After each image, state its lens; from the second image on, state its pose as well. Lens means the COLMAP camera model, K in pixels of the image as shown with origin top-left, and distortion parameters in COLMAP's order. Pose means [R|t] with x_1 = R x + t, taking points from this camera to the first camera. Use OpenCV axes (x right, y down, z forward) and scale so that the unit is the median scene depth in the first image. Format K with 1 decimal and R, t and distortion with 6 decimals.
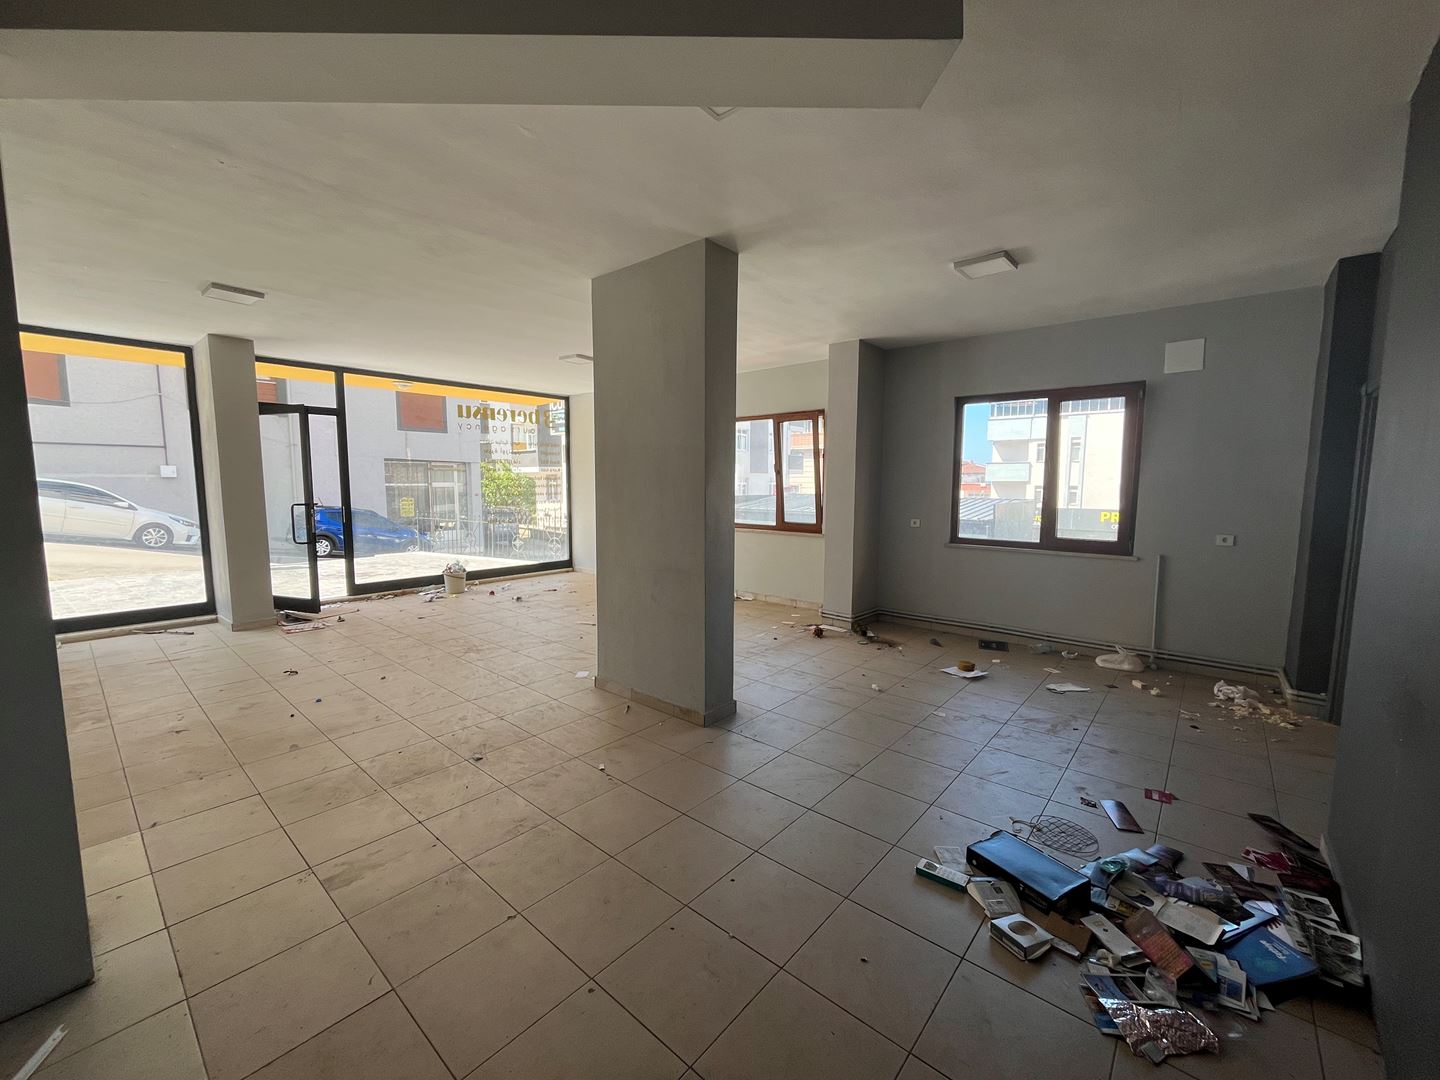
lens RADIAL K [[578.3, 0, 715.9], [0, 578.3, 542.7], [0, 0, 1]] dist [-0.003409, -0.000562]
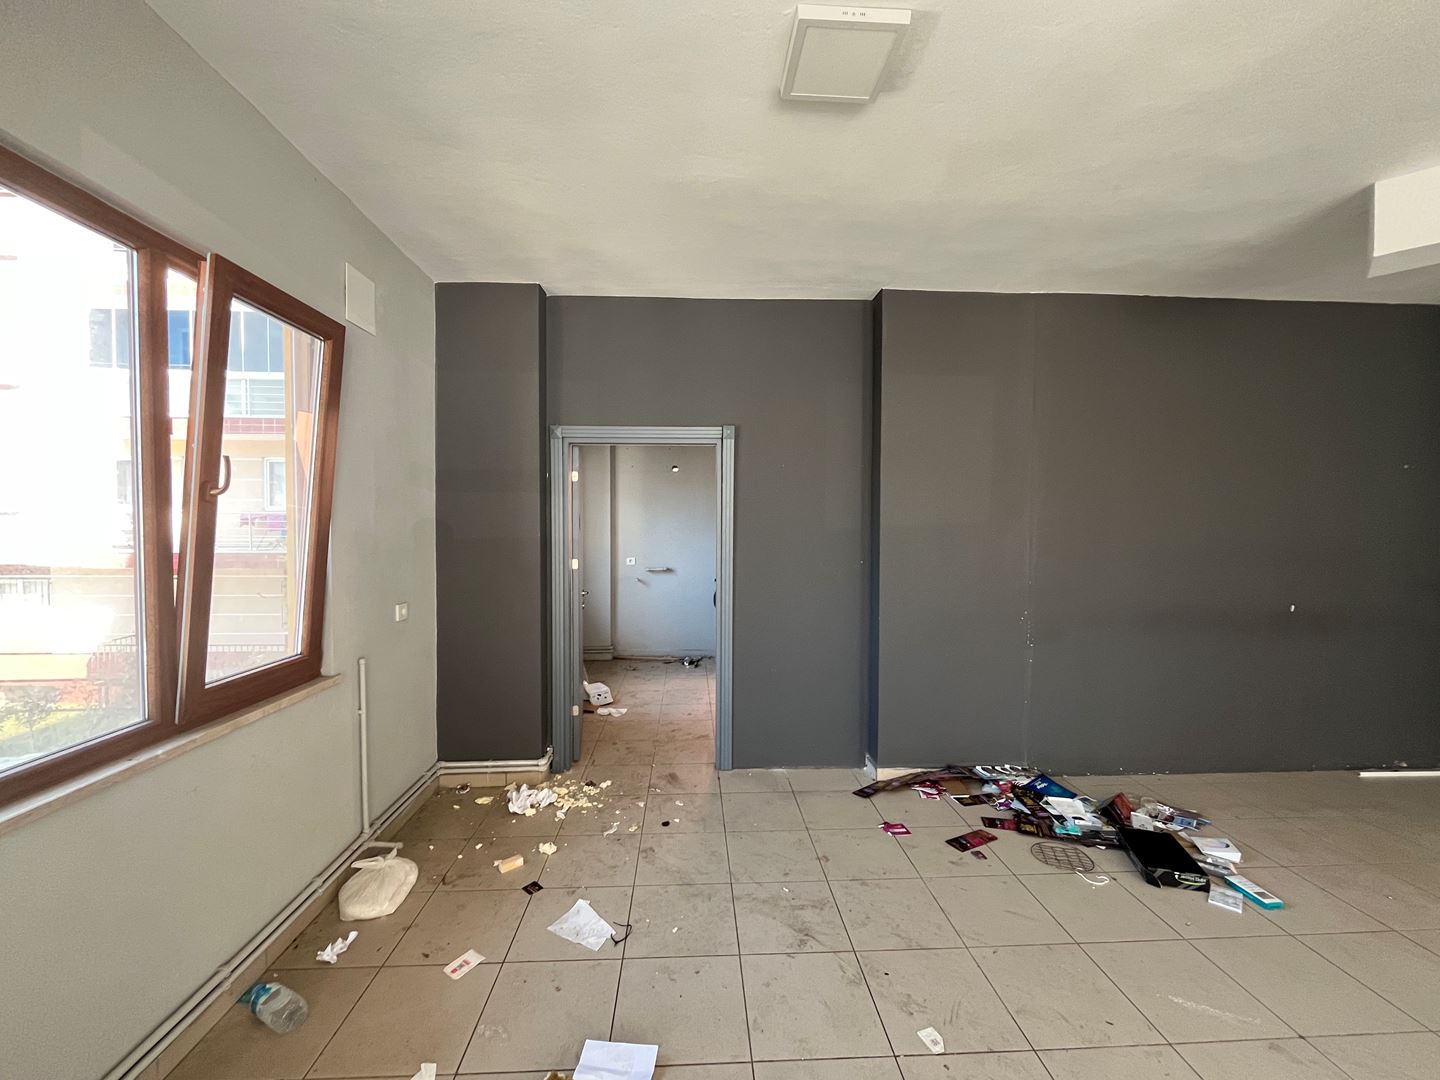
lens RADIAL K [[578.3, 0, 715.9], [0, 578.3, 542.7], [0, 0, 1]] dist [-0.003409, -0.000562]
pose [[-0.688861, -0.027024, 0.724390, 0.188691], [0.071783, 0.991850, 0.105264, -0.152464], [-0.721331, 0.124511, -0.681307, 1.403691]]
